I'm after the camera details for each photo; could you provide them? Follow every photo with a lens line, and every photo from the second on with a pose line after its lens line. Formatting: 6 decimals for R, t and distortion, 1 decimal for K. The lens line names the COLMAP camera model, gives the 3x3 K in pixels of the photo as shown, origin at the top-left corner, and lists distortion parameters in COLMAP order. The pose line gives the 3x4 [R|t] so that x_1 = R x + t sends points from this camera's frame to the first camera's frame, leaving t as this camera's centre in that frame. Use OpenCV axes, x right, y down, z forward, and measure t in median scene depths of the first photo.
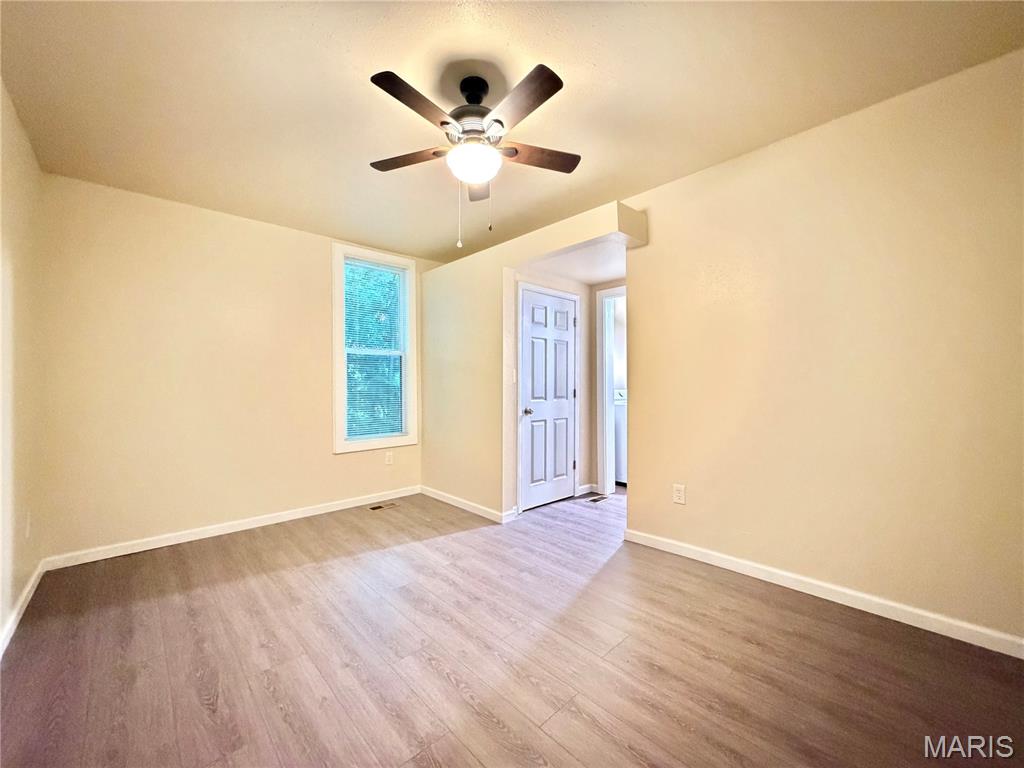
lens RADIAL K [[407.9, 0, 508.8], [0, 407.9, 385.7], [0, 0, 1]] dist [0.001672, 0.000454]
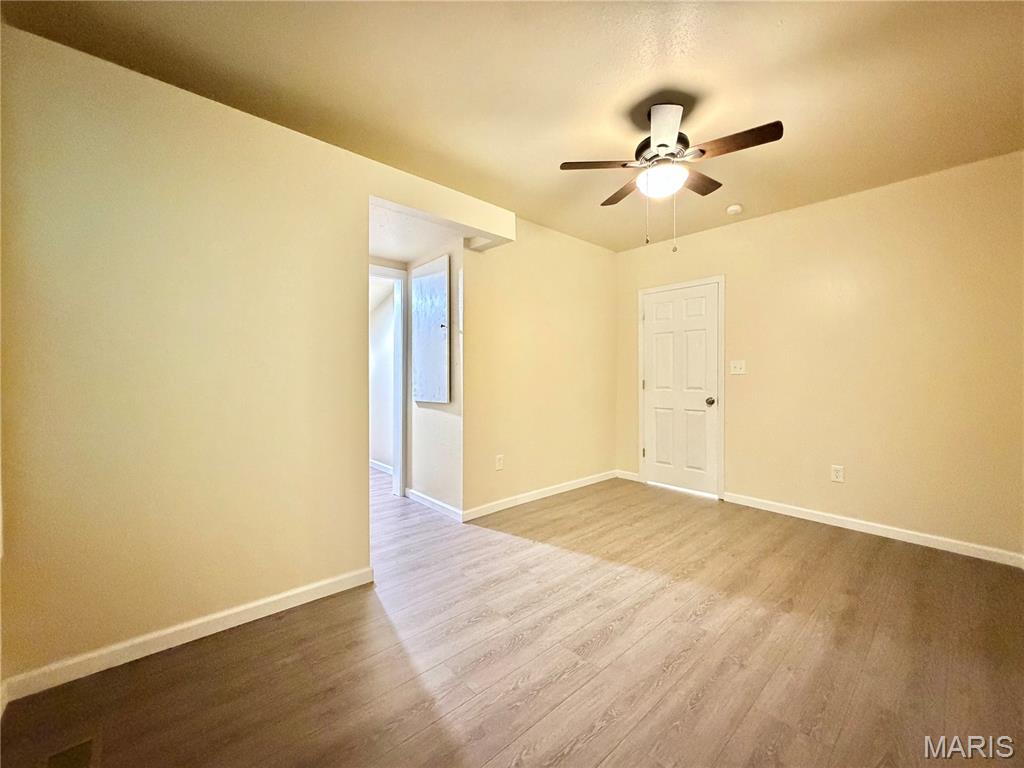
lens RADIAL K [[407.9, 0, 508.8], [0, 407.9, 385.7], [0, 0, 1]] dist [0.001672, 0.000454]
pose [[0.017269, -0.013494, 0.999760, -1.016296], [-0.002766, 0.999904, 0.013544, 0.012212], [-0.999847, -0.003000, 0.017230, 1.148392]]
